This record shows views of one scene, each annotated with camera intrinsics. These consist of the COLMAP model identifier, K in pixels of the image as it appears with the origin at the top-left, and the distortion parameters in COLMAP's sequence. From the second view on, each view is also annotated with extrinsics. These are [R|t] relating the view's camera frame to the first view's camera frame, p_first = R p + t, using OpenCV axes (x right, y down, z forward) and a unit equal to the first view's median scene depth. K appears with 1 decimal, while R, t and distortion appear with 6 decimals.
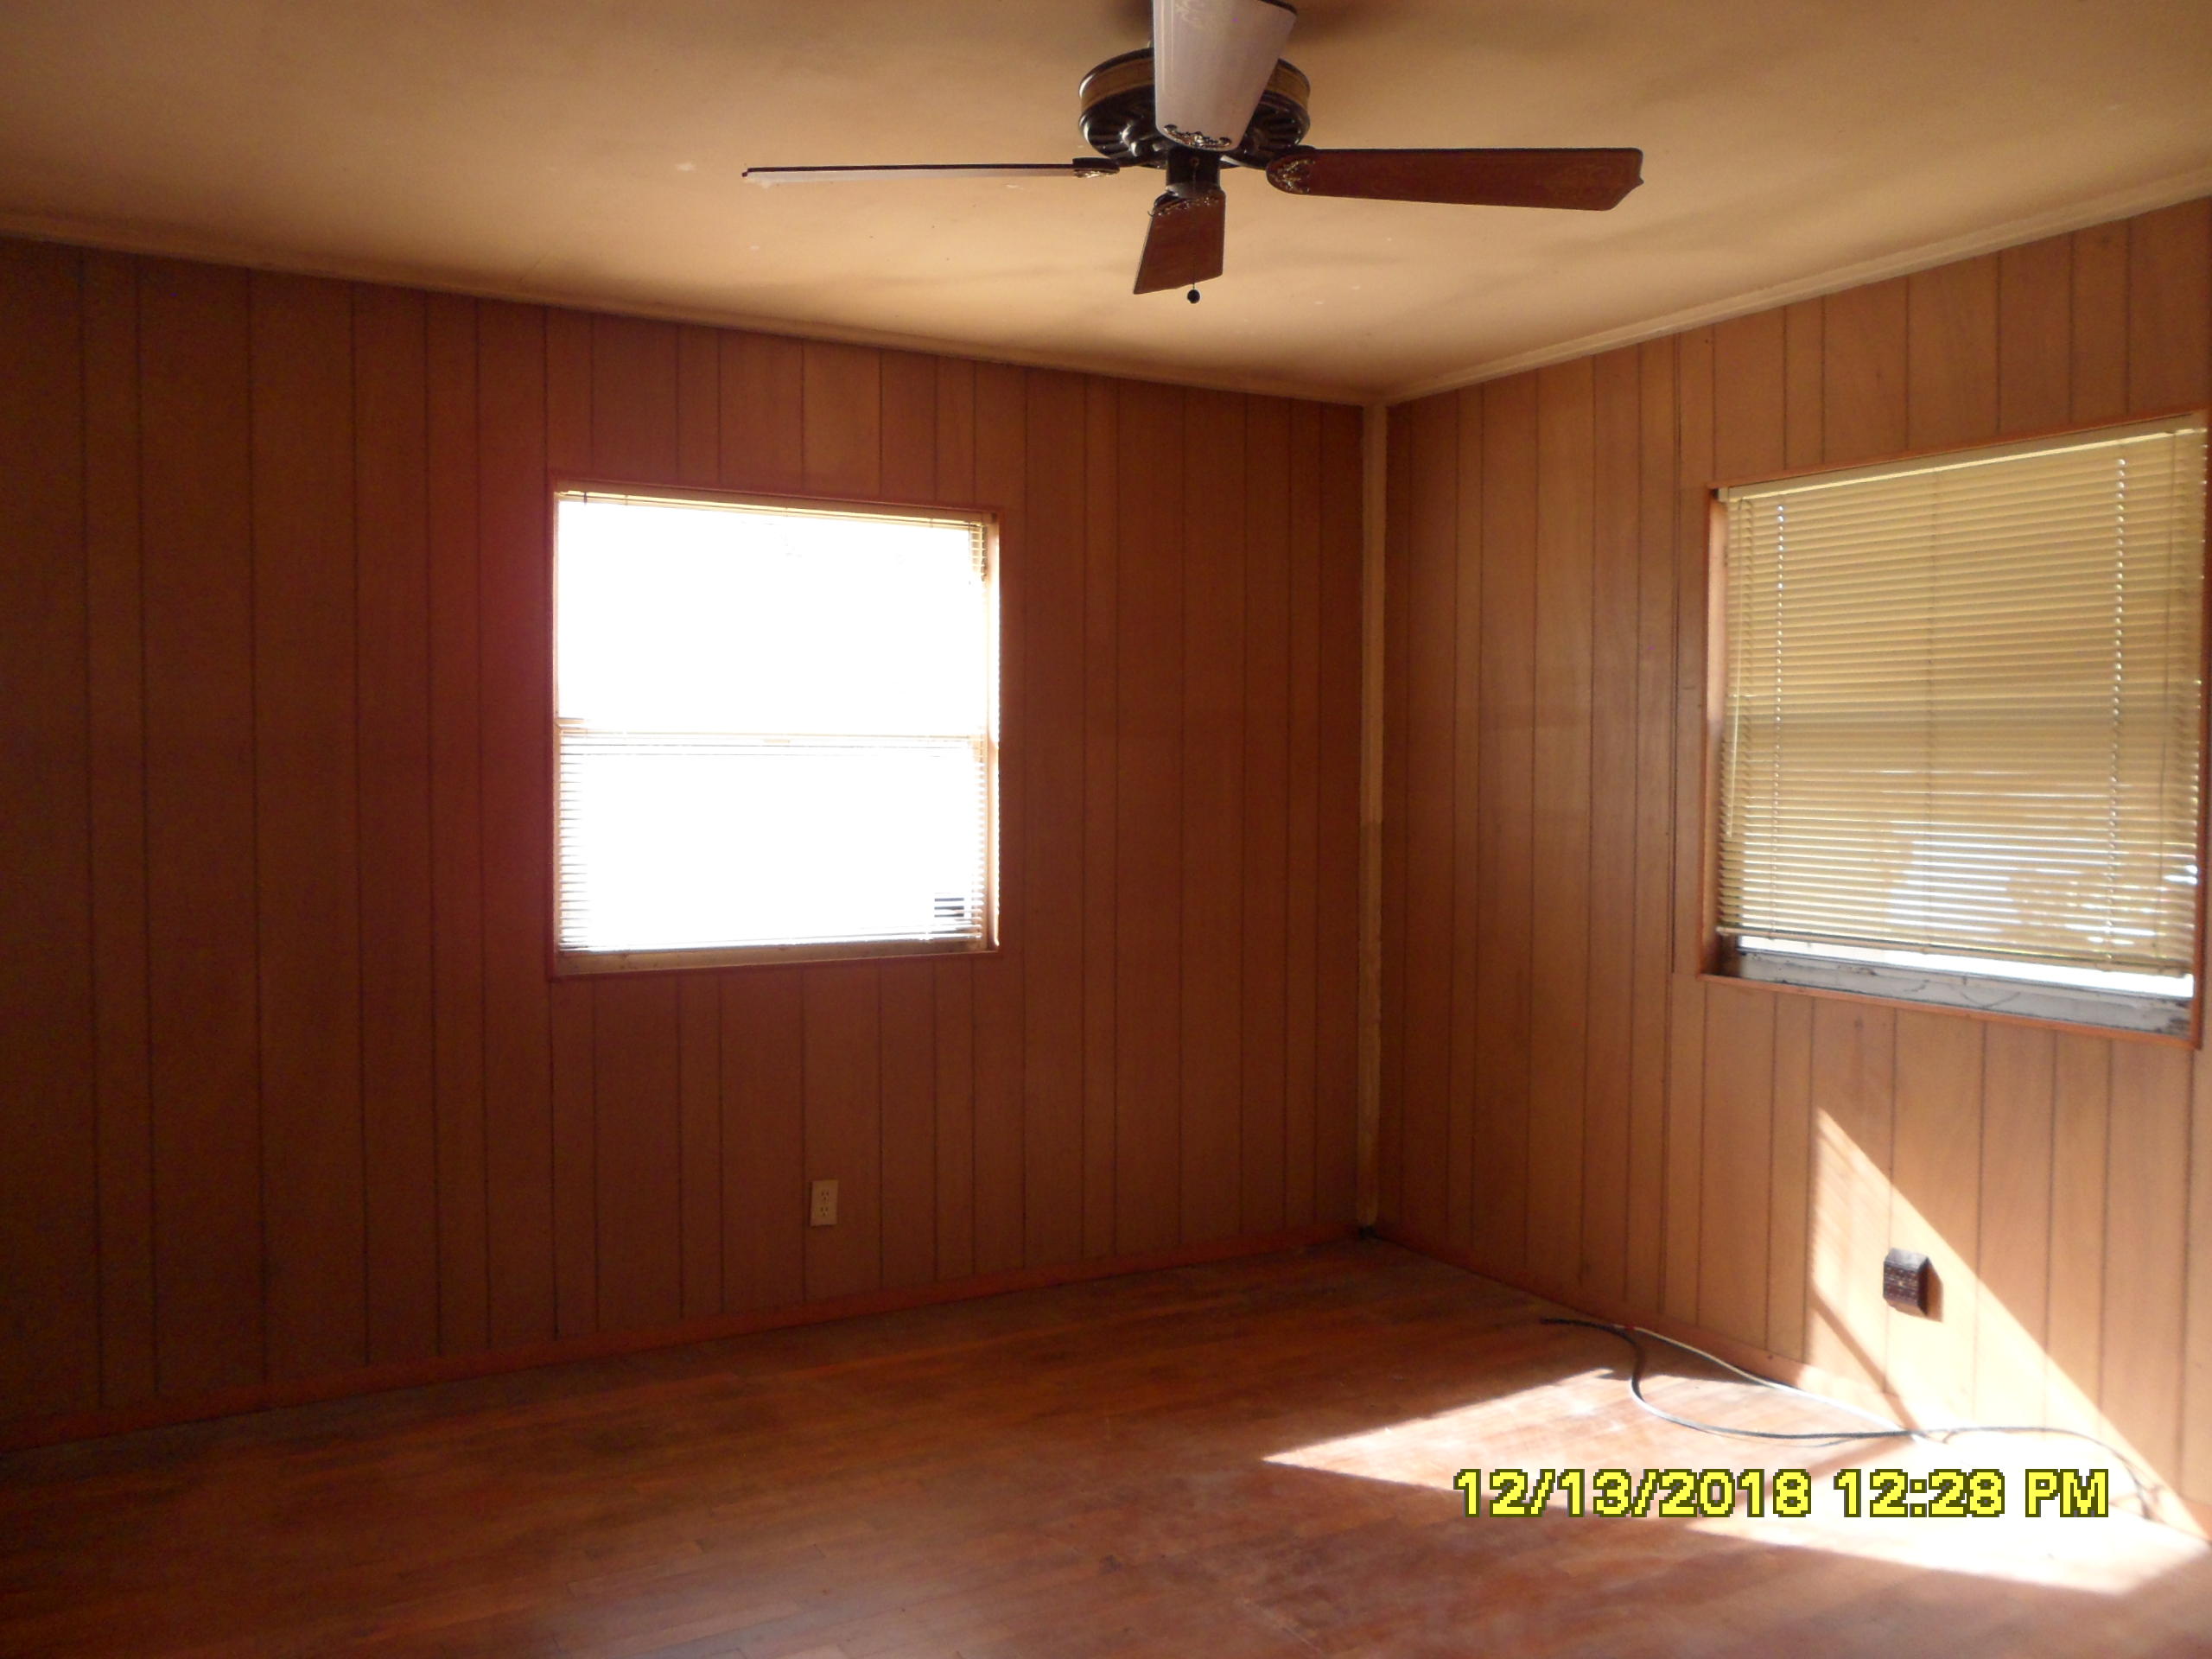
lens RADIAL K [[1781.4, 0, 1111.7], [0, 1781.4, 831.5], [0, 0, 1]] dist [-0.044555, 0.034452]
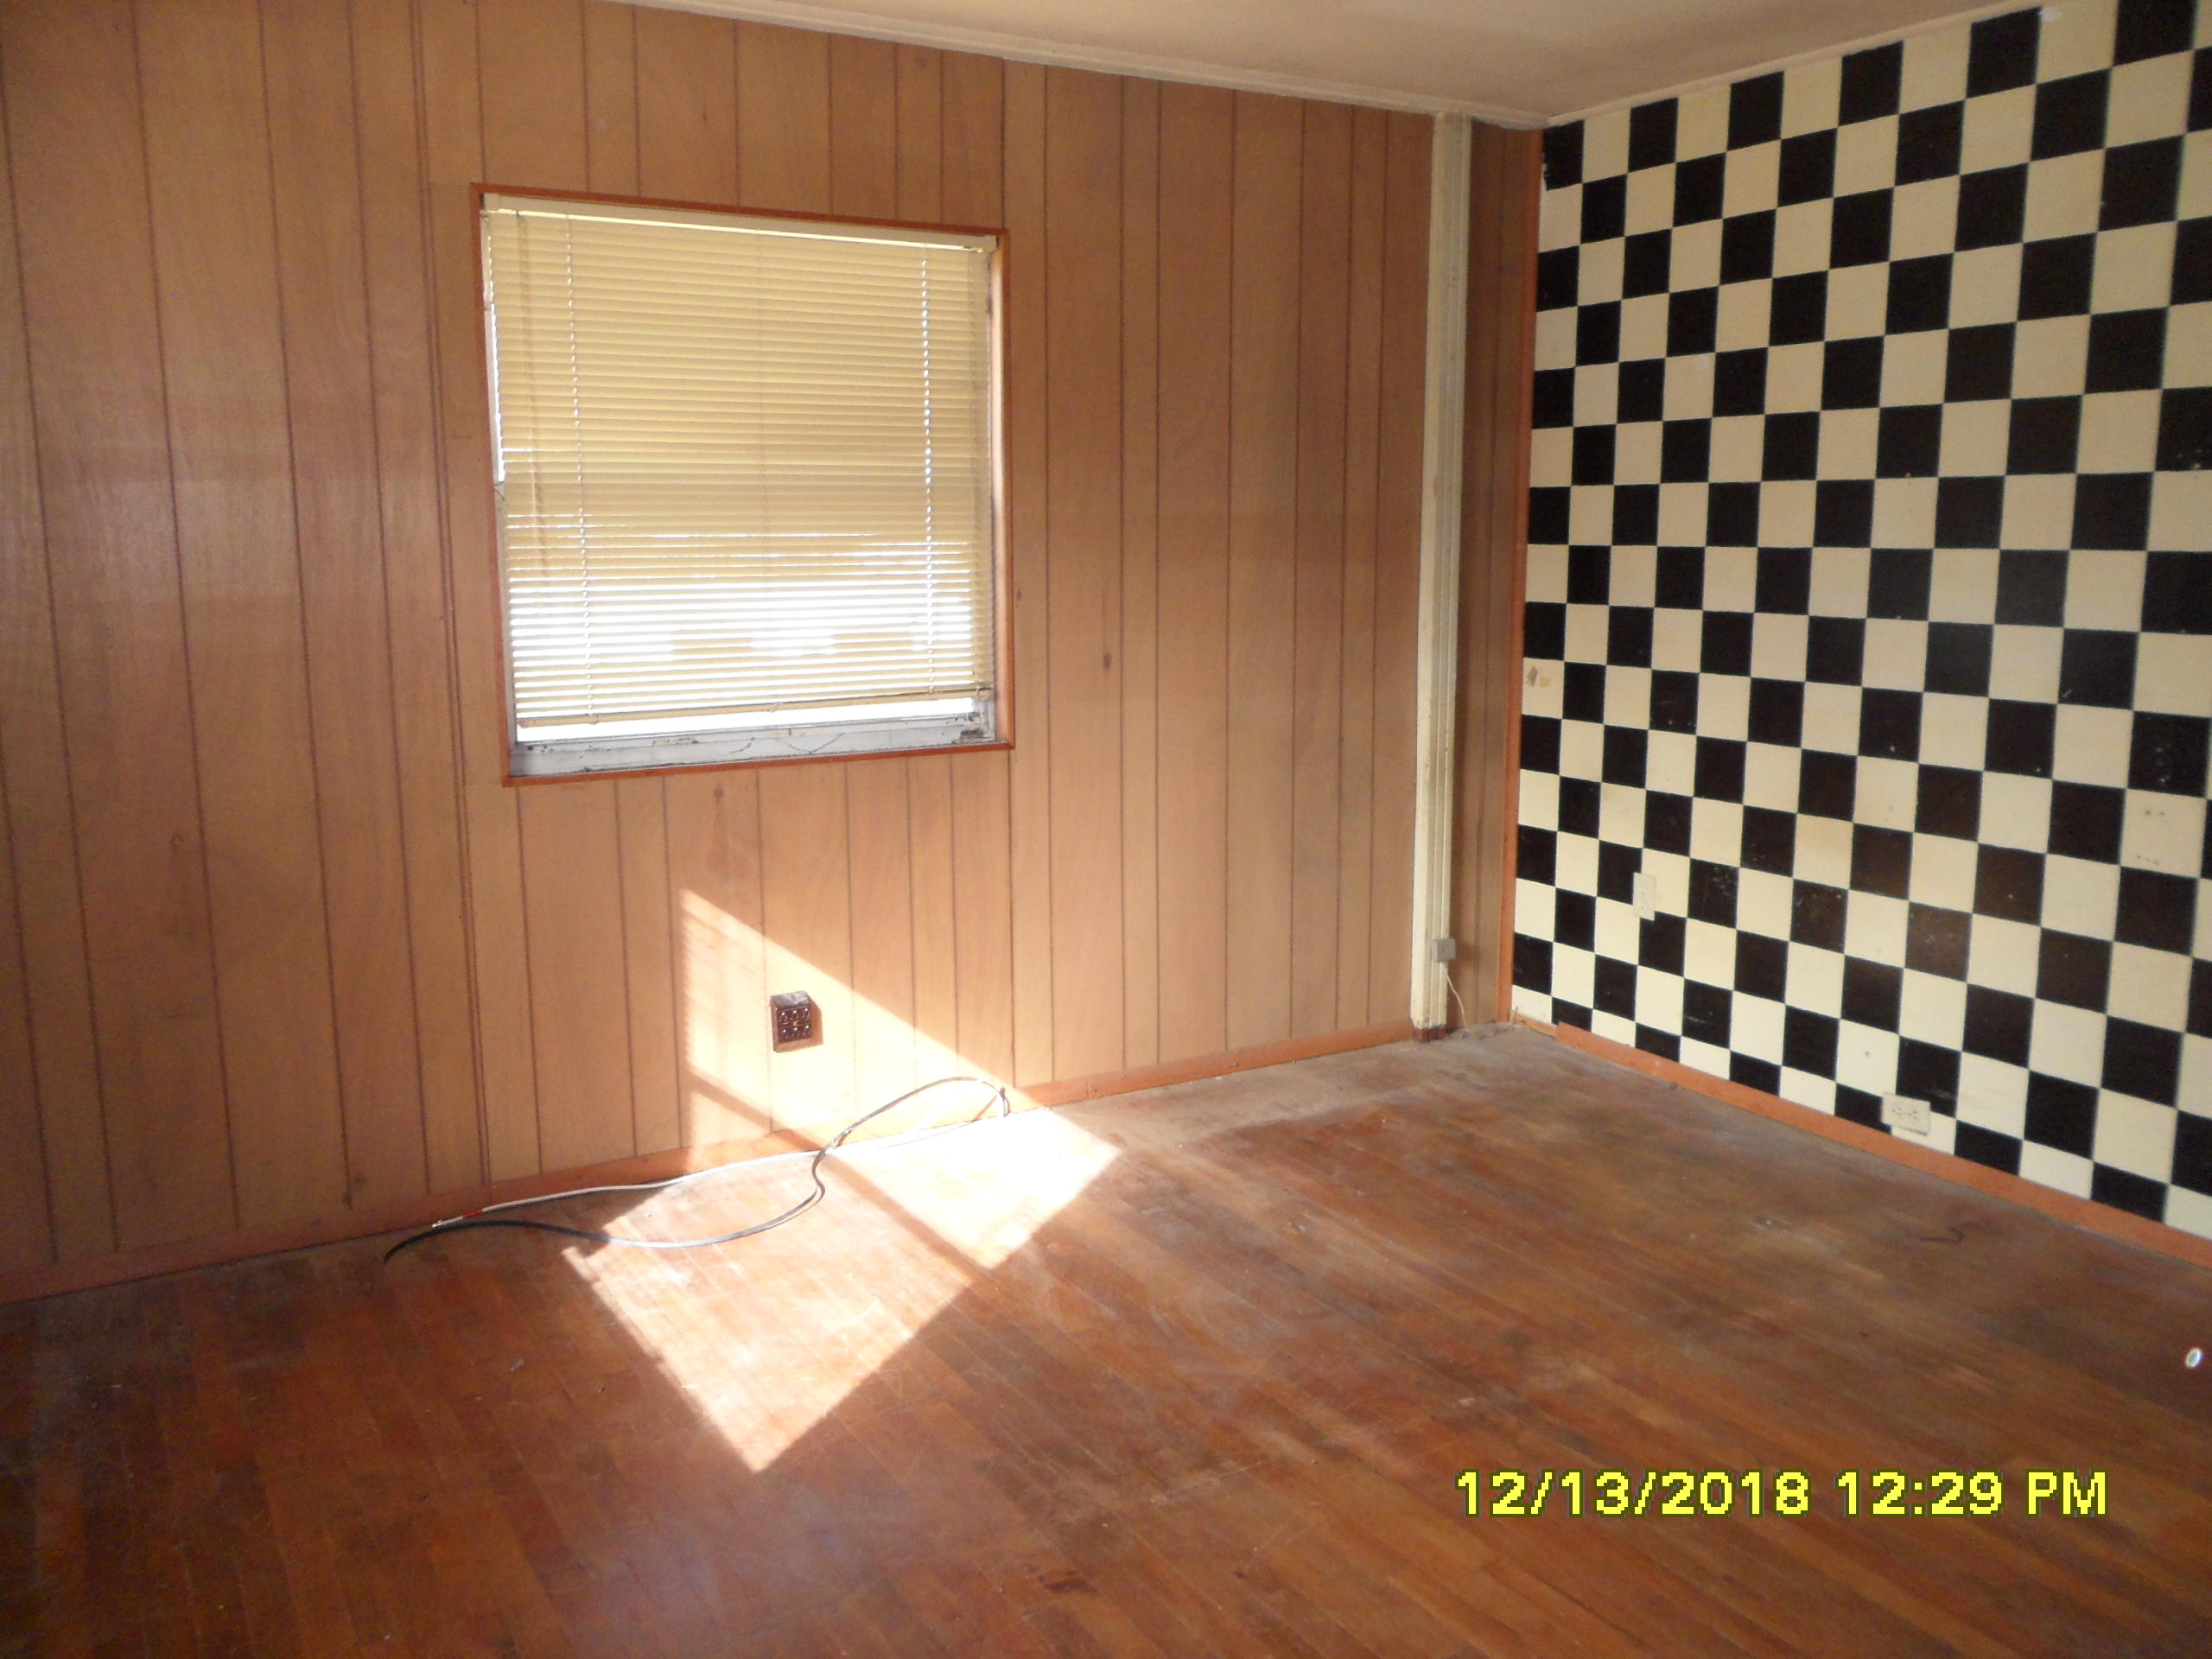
lens RADIAL K [[1781.4, 0, 1100.4], [0, 1781.4, 830.2], [0, 0, 1]] dist [-0.044555, 0.034452]
pose [[-0.007052, -0.175043, 0.984536, -0.573787], [0.043205, 0.983587, 0.175184, -0.036590], [-0.999041, 0.043772, 0.000626, 0.794474]]
